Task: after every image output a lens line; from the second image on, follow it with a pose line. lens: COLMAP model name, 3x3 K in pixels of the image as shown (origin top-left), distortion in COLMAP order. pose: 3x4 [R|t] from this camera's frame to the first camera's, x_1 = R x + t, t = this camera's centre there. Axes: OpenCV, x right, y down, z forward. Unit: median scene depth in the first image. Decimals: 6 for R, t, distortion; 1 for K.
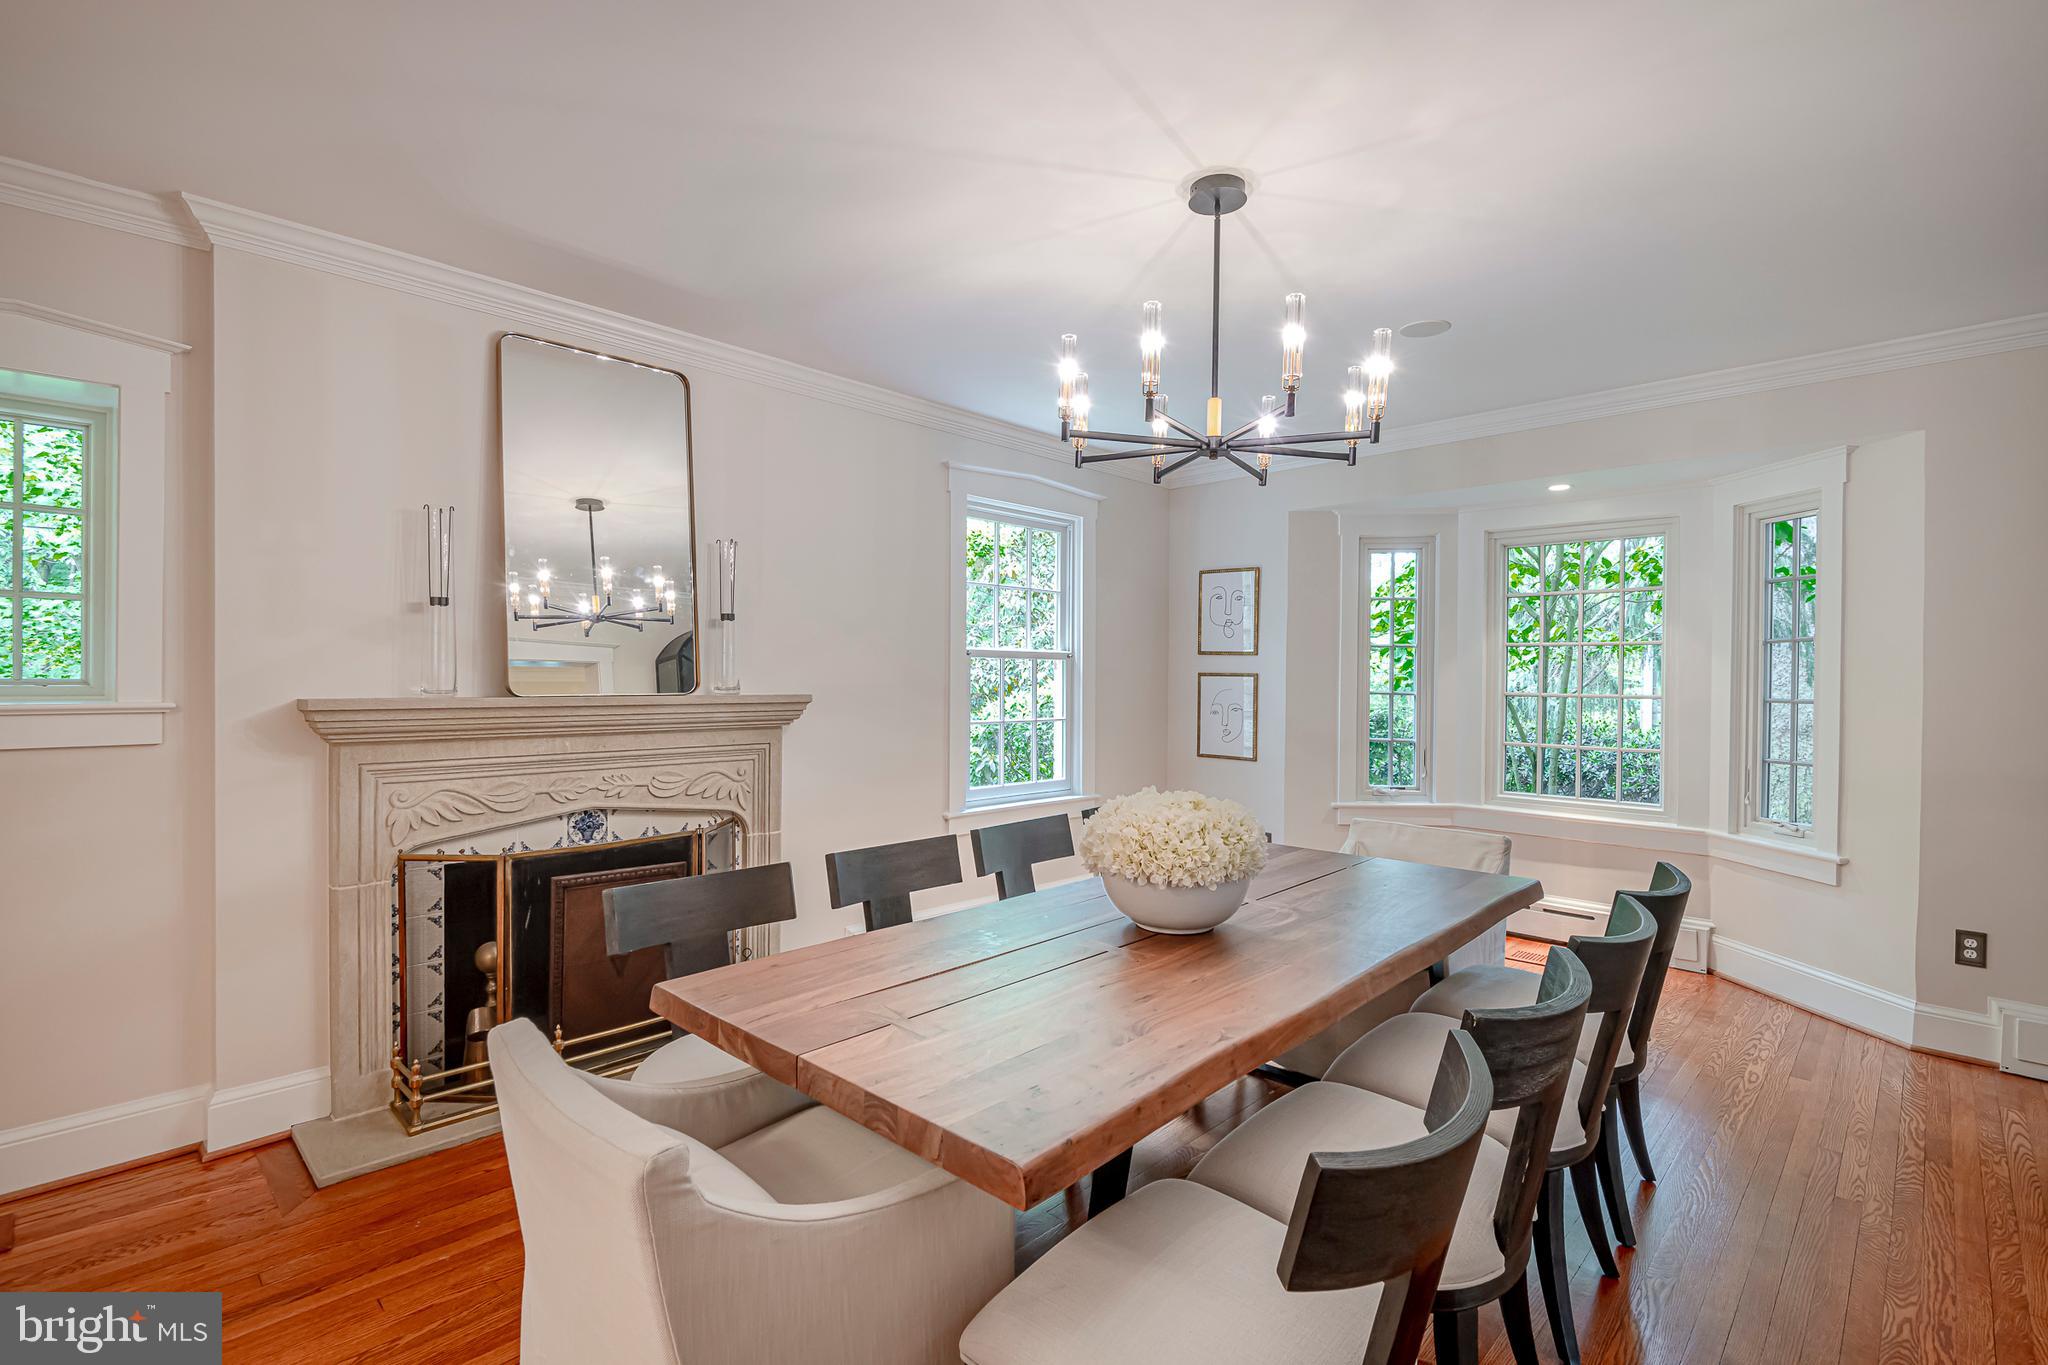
lens RADIAL K [[944.5, 0, 1041.2], [0, 944.5, 683.0], [0, 0, 1]] dist [-0.002857, -0.005668]
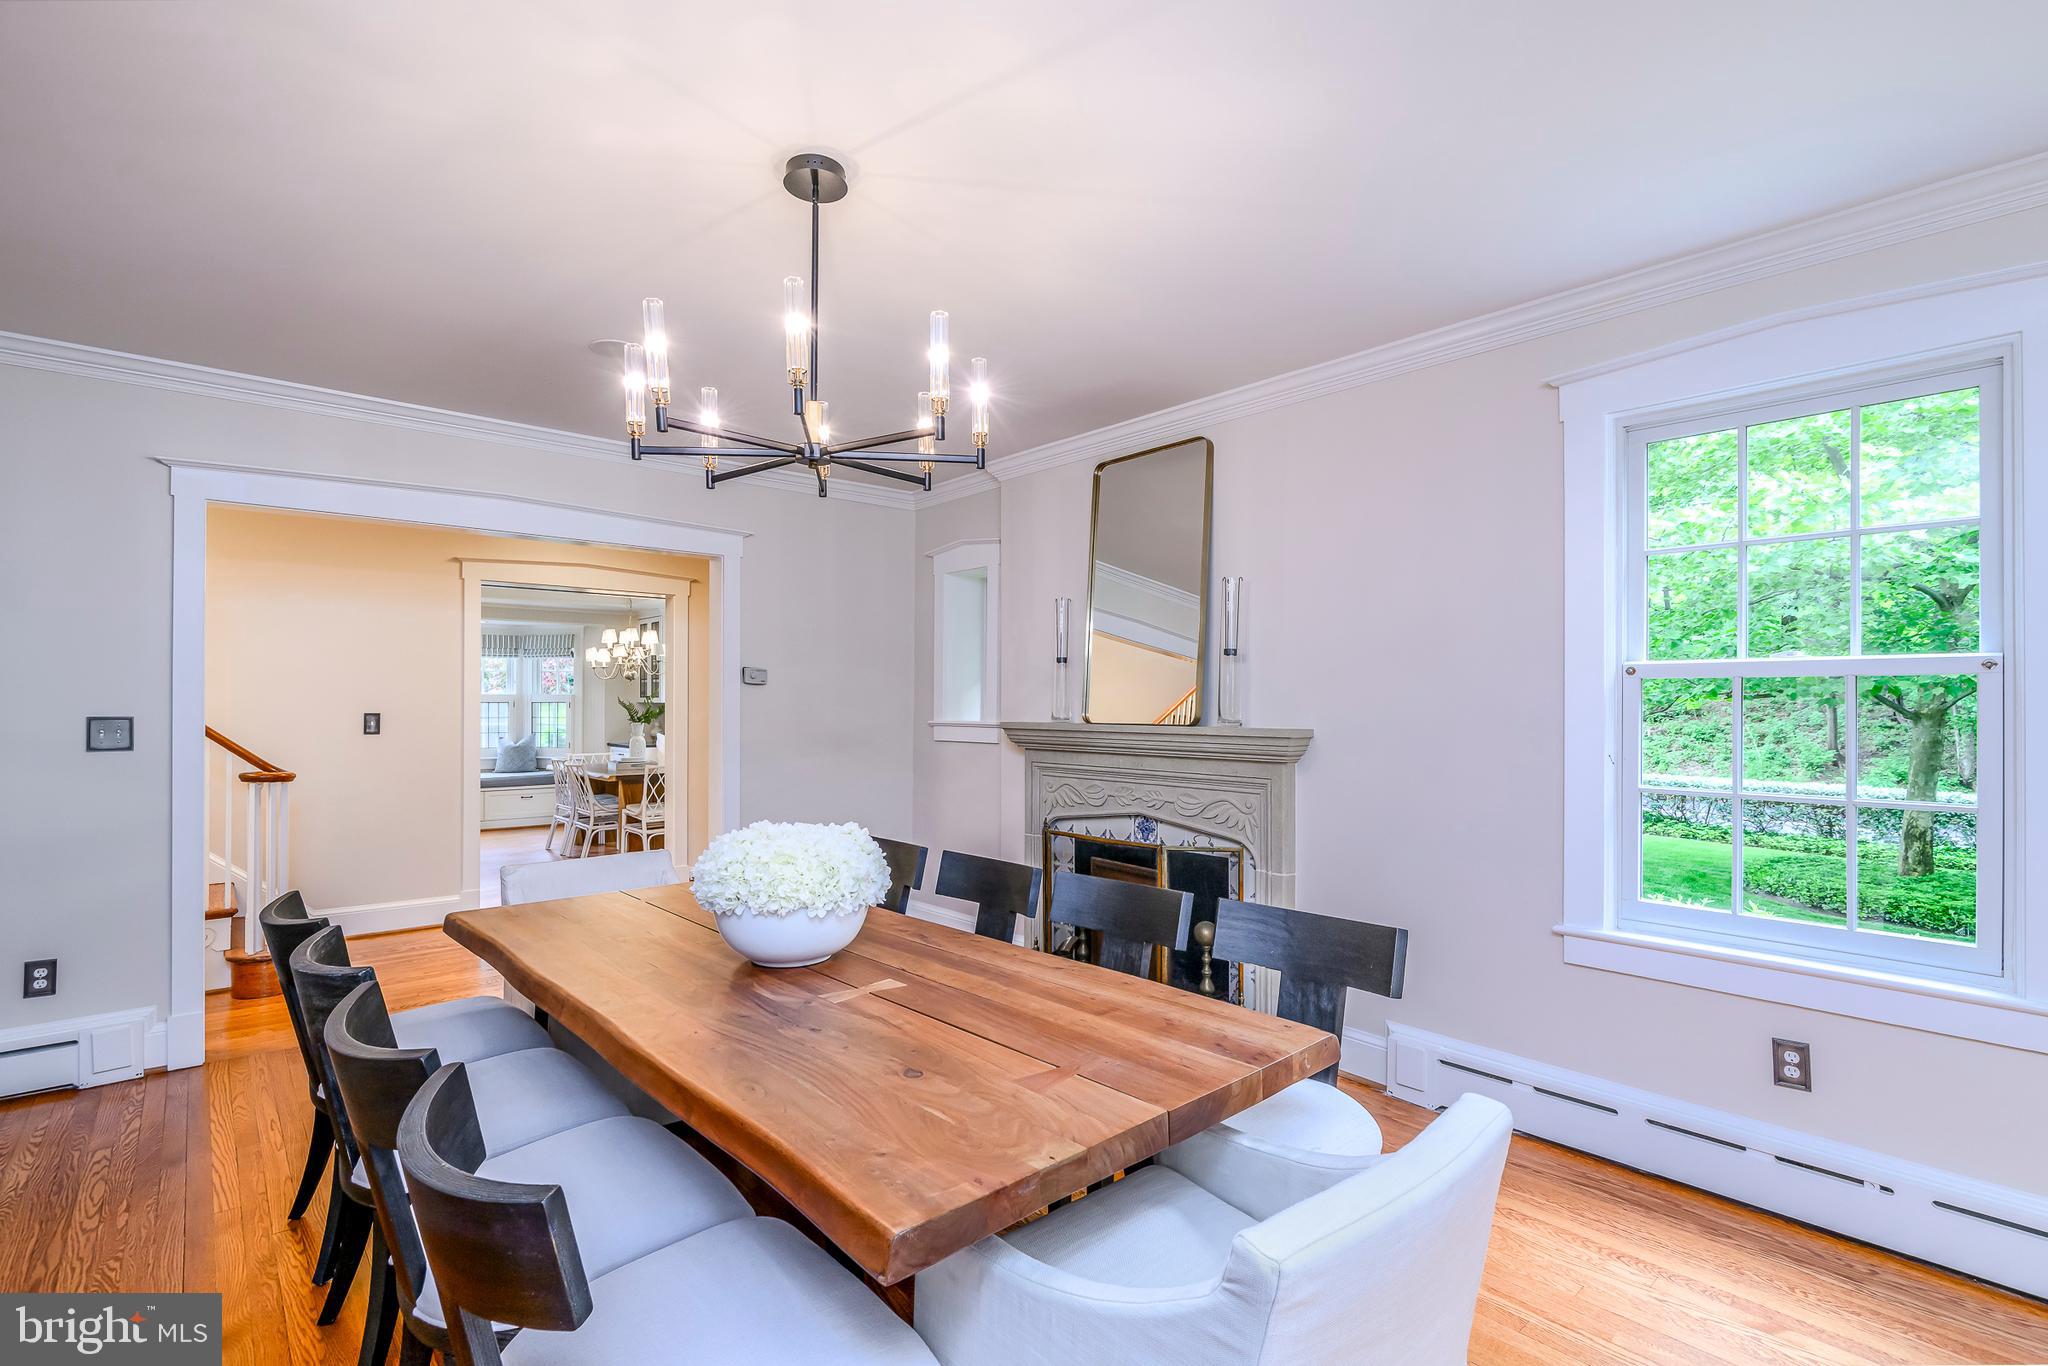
lens RADIAL K [[944.5, 0, 1027.9], [0, 944.5, 696.2], [0, 0, 1]] dist [-0.002857, -0.005668]
pose [[-0.085304, -0.010206, -0.996303, 0.791863], [-0.009545, 0.999910, -0.009425, -0.011028], [0.996309, 0.008706, -0.085394, 0.957979]]
